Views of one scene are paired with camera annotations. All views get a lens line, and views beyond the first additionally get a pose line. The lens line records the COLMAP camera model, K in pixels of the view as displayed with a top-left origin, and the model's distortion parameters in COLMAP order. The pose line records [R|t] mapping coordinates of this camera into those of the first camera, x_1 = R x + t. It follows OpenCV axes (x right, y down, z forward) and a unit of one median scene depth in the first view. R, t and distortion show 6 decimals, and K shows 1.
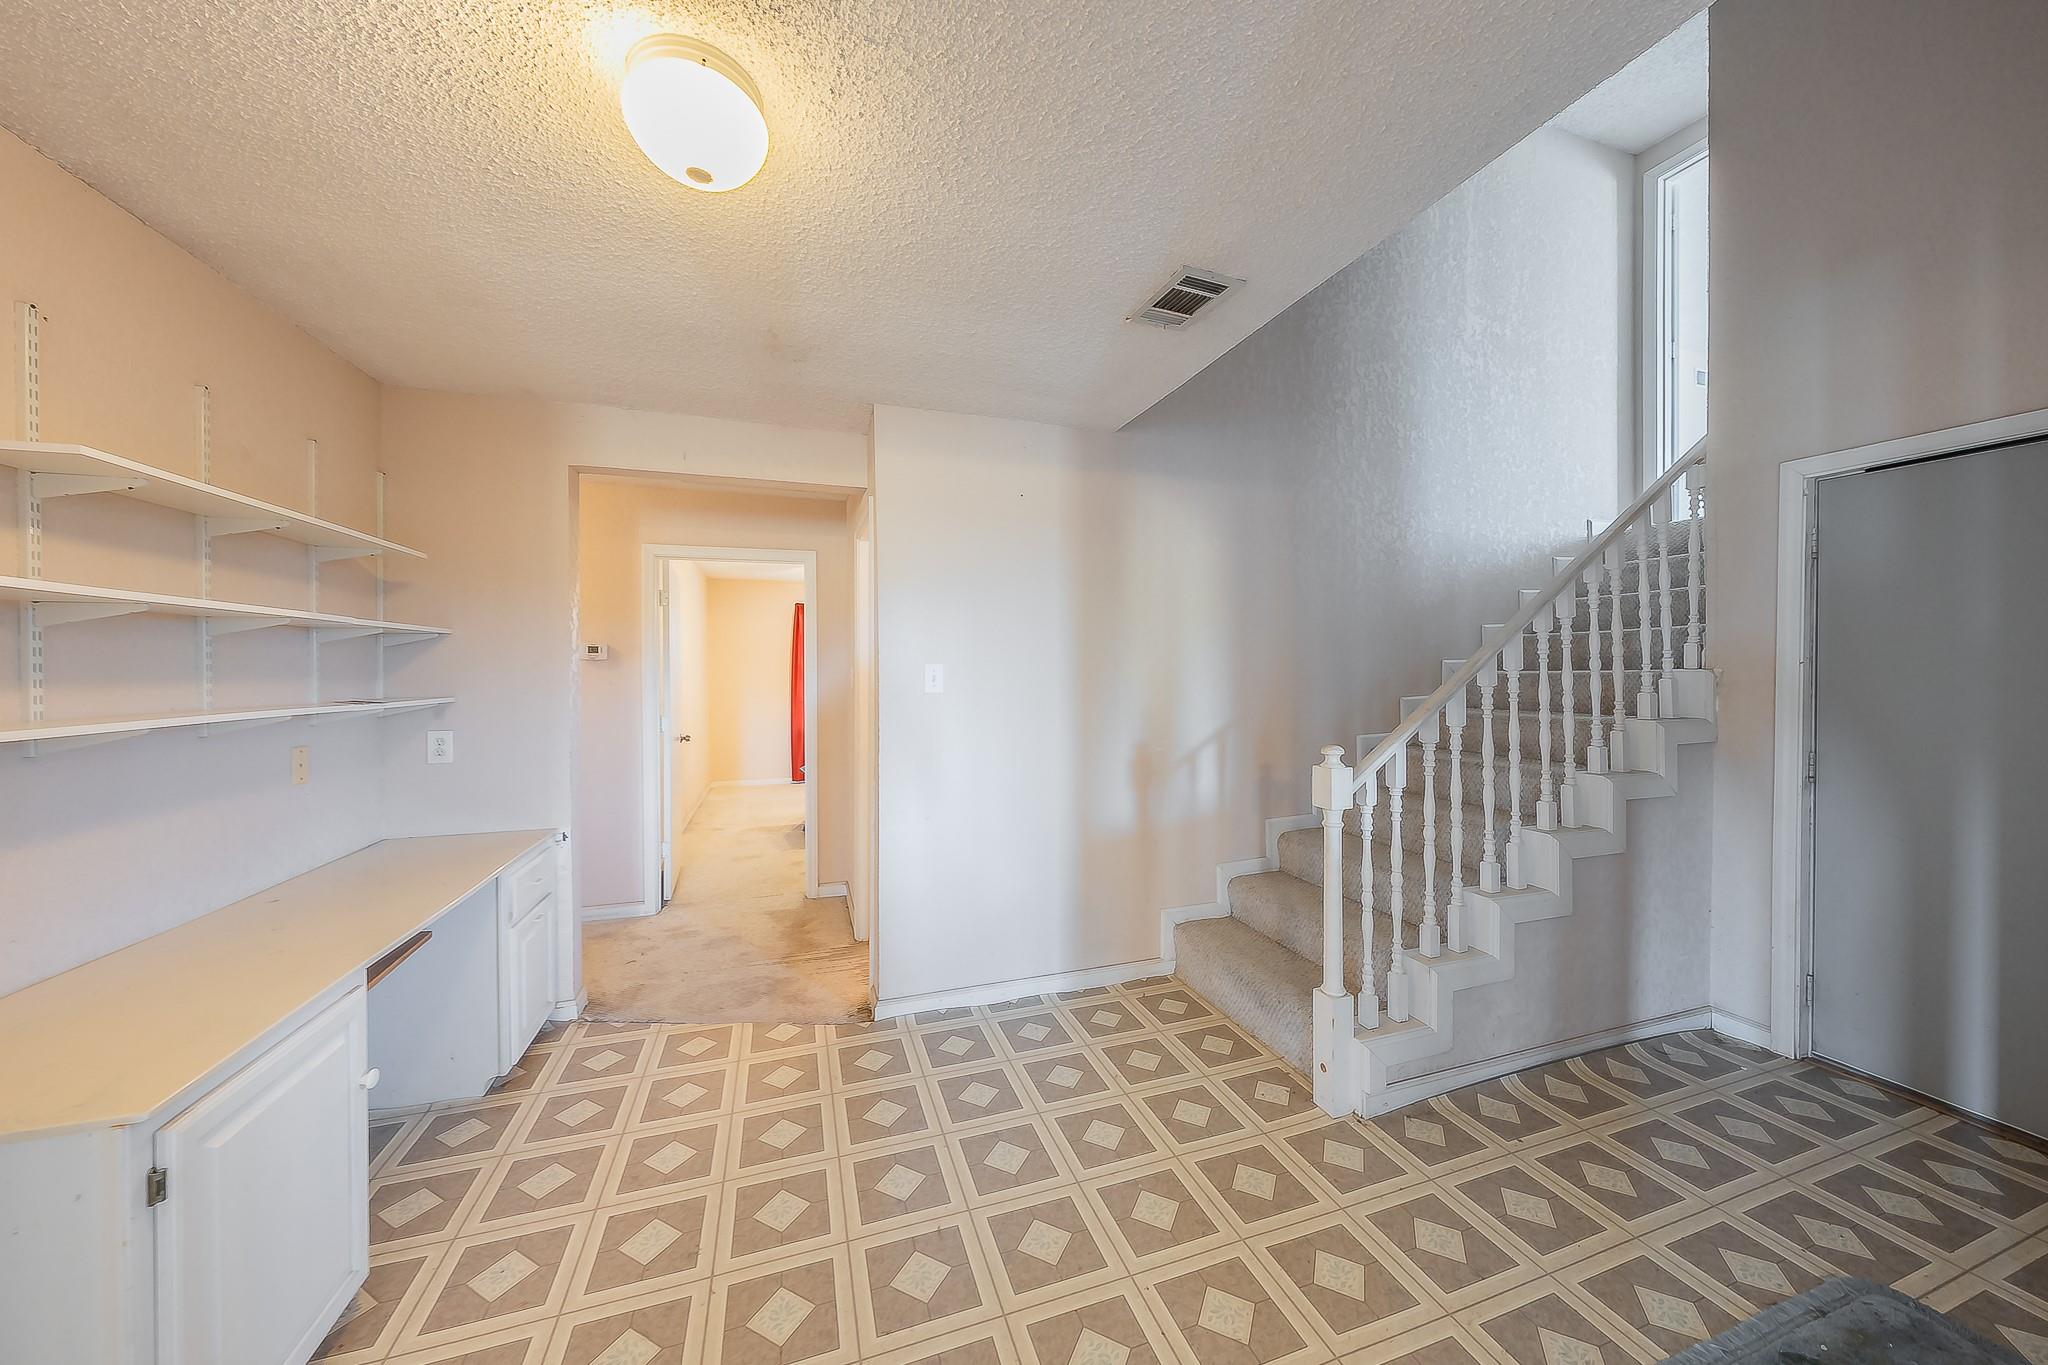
lens RADIAL K [[697.6, 0, 1028.0], [0, 697.6, 672.4], [0, 0, 1]] dist [-0.000775, 0.000008]
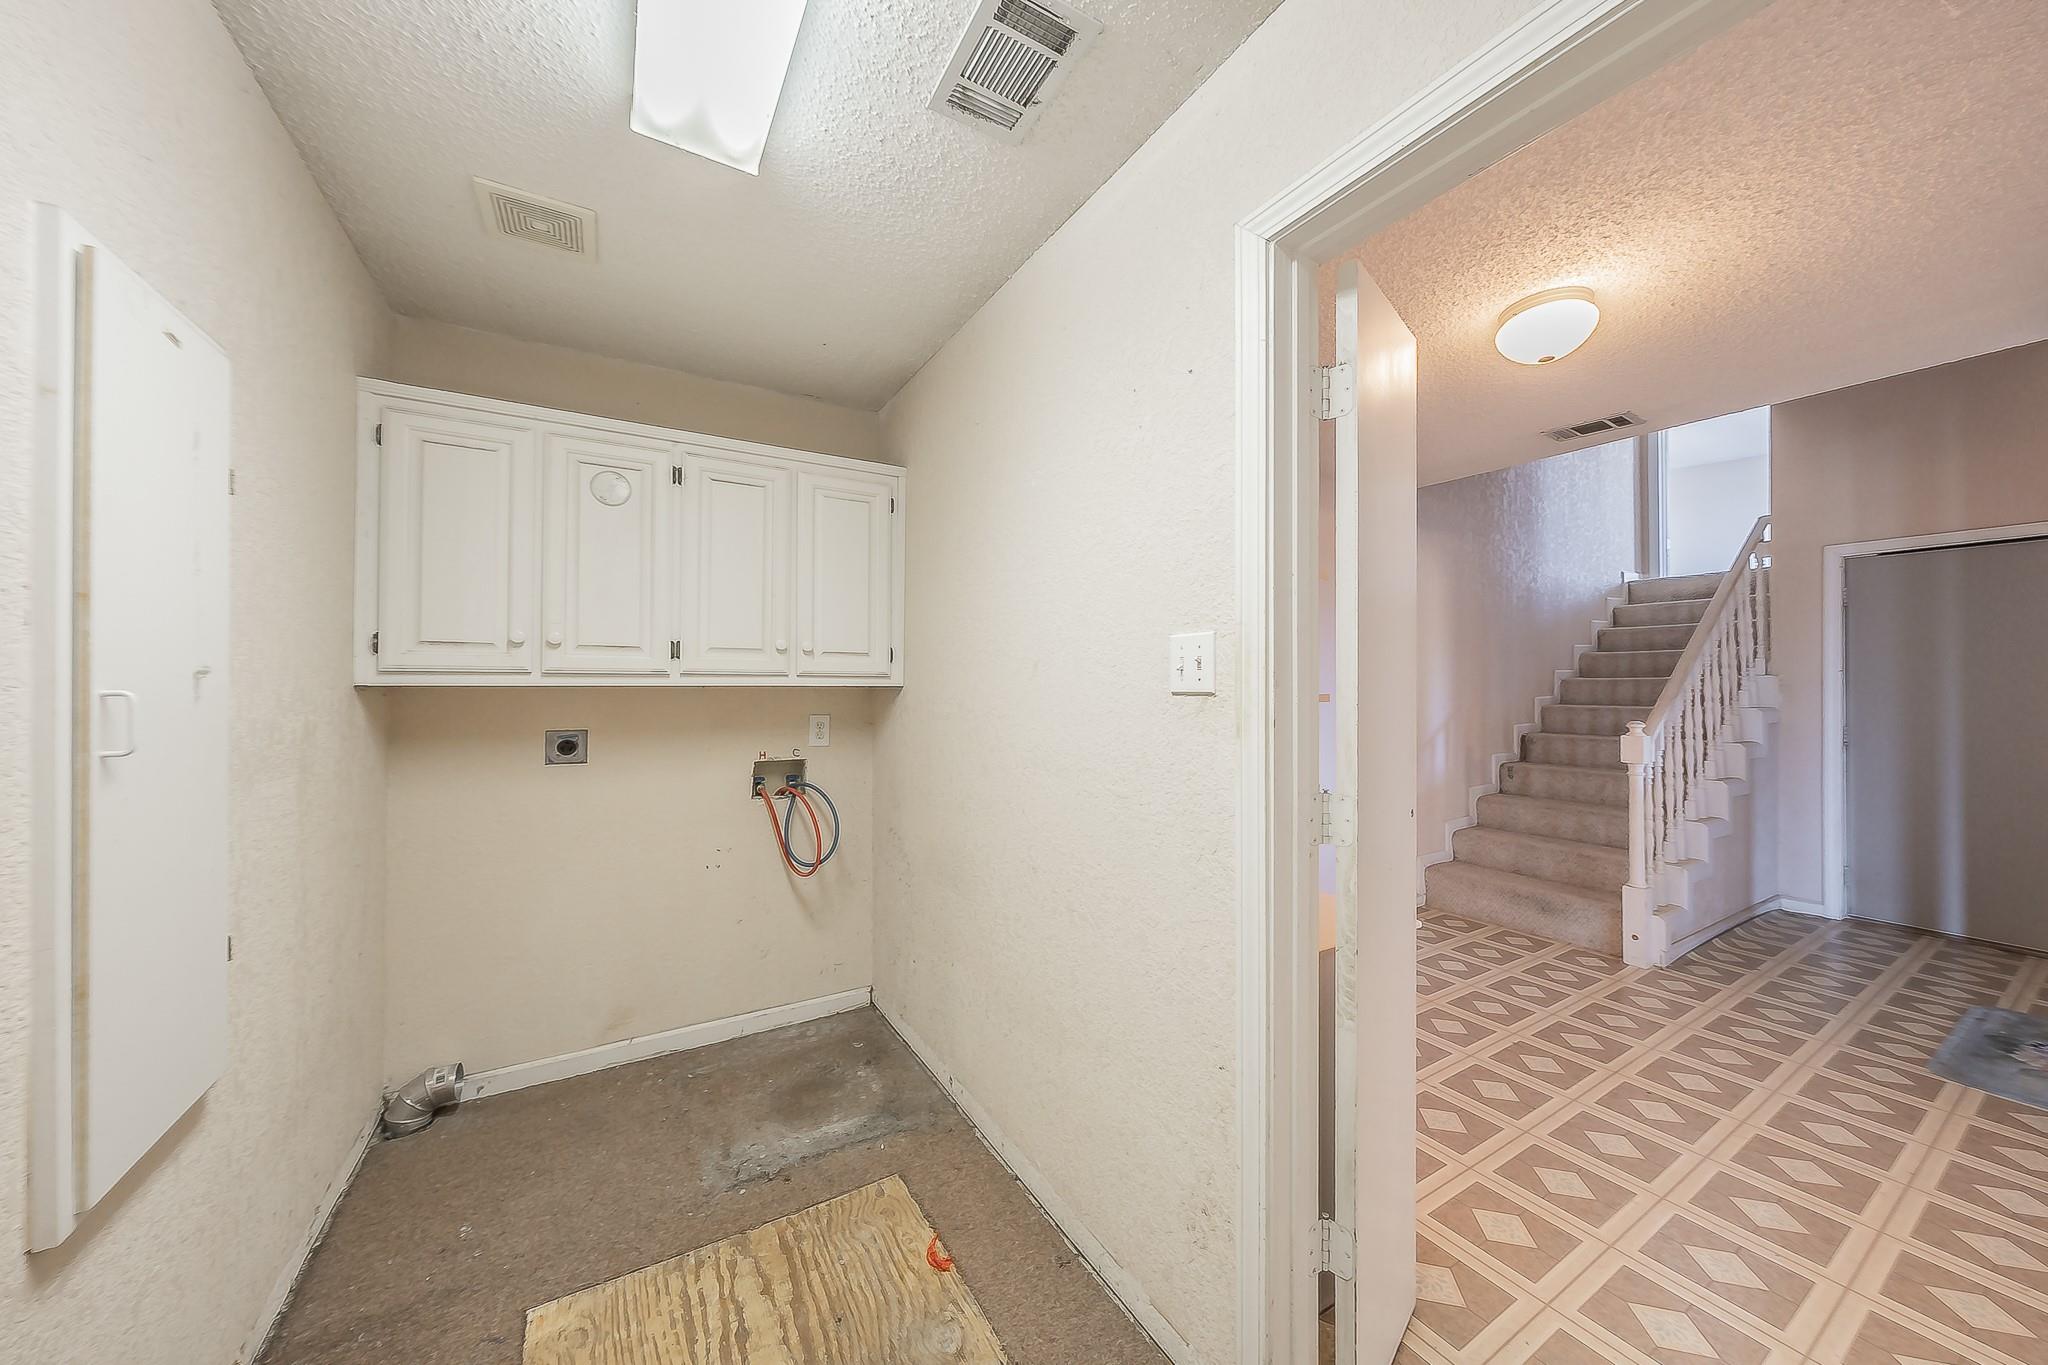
lens RADIAL K [[697.6, 0, 1006.3], [0, 697.6, 682.8], [0, 0, 1]] dist [-0.000775, 0.000008]
pose [[0.979548, 0.005353, 0.201140, -1.083738], [-0.004584, 0.999980, -0.004290, 0.025483], [-0.201159, 0.003280, 0.979553, -0.180864]]
